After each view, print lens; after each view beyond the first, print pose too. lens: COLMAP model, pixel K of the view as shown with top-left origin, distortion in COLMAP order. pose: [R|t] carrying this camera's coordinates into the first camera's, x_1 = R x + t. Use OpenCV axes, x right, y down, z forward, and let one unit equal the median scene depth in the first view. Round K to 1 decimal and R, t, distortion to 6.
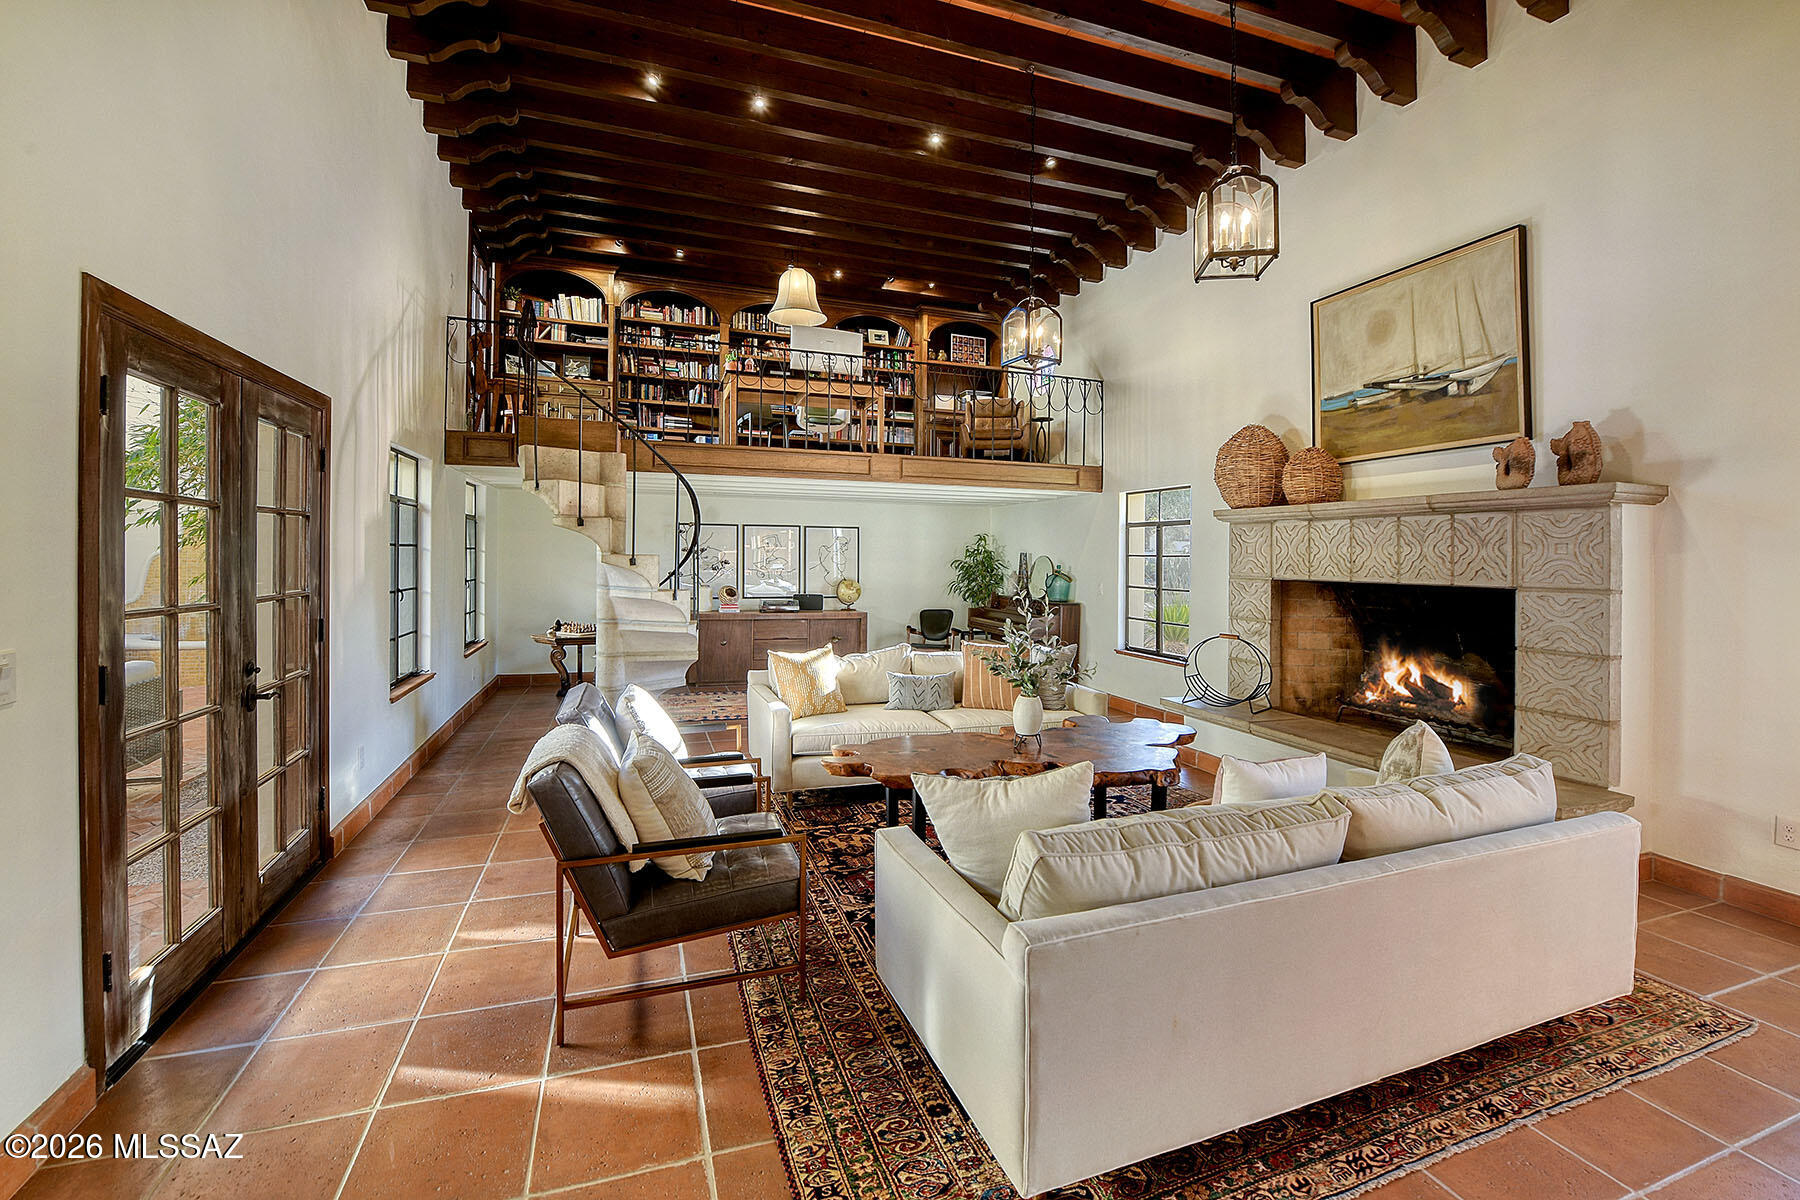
lens RADIAL K [[751.9, 0, 896.0], [0, 751.9, 553.1], [0, 0, 1]] dist [0.035814, -0.010636]
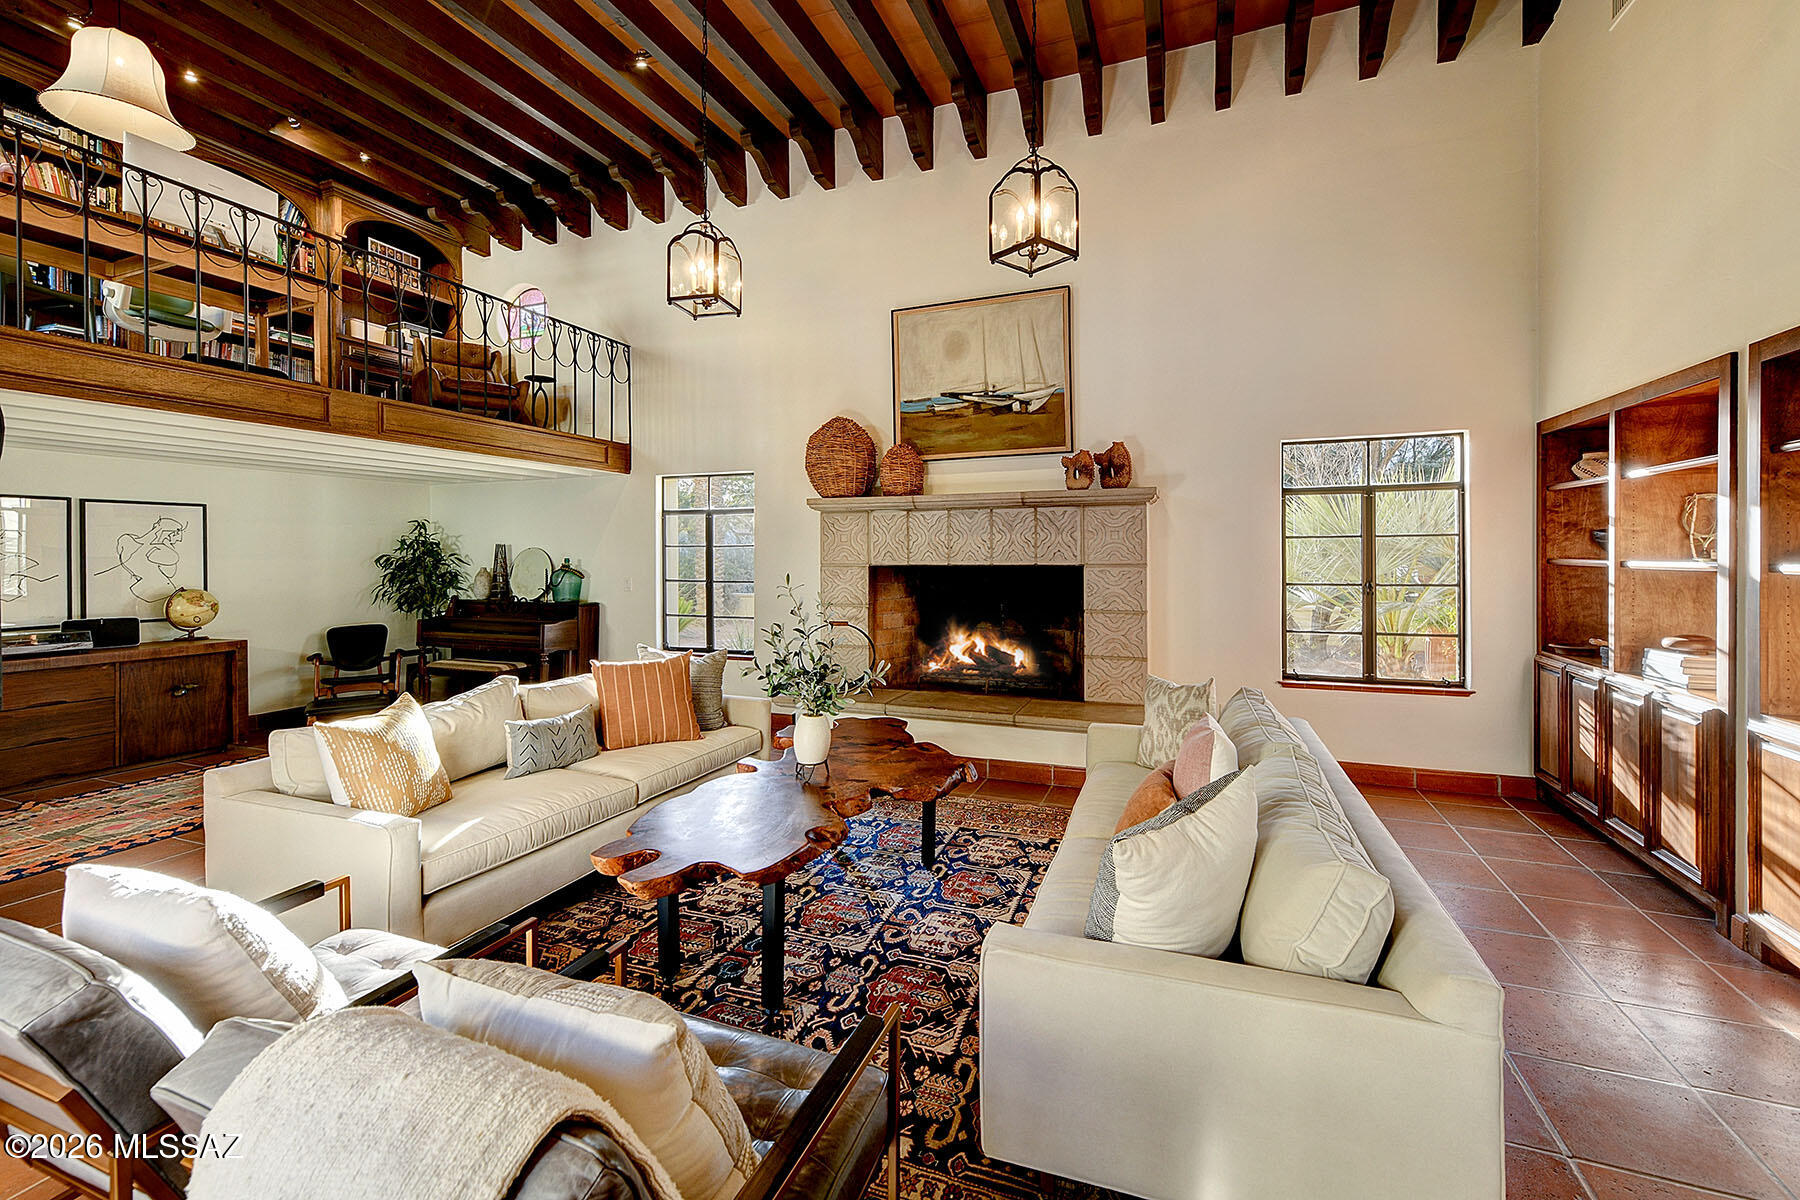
lens RADIAL K [[751.9, 0, 896.0], [0, 751.9, 553.1], [0, 0, 1]] dist [0.035814, -0.010636]
pose [[0.662608, -0.016247, 0.748790, -0.271391], [0.009471, 0.999867, 0.013314, 0.003457], [-0.748906, -0.001730, 0.662674, 0.288225]]
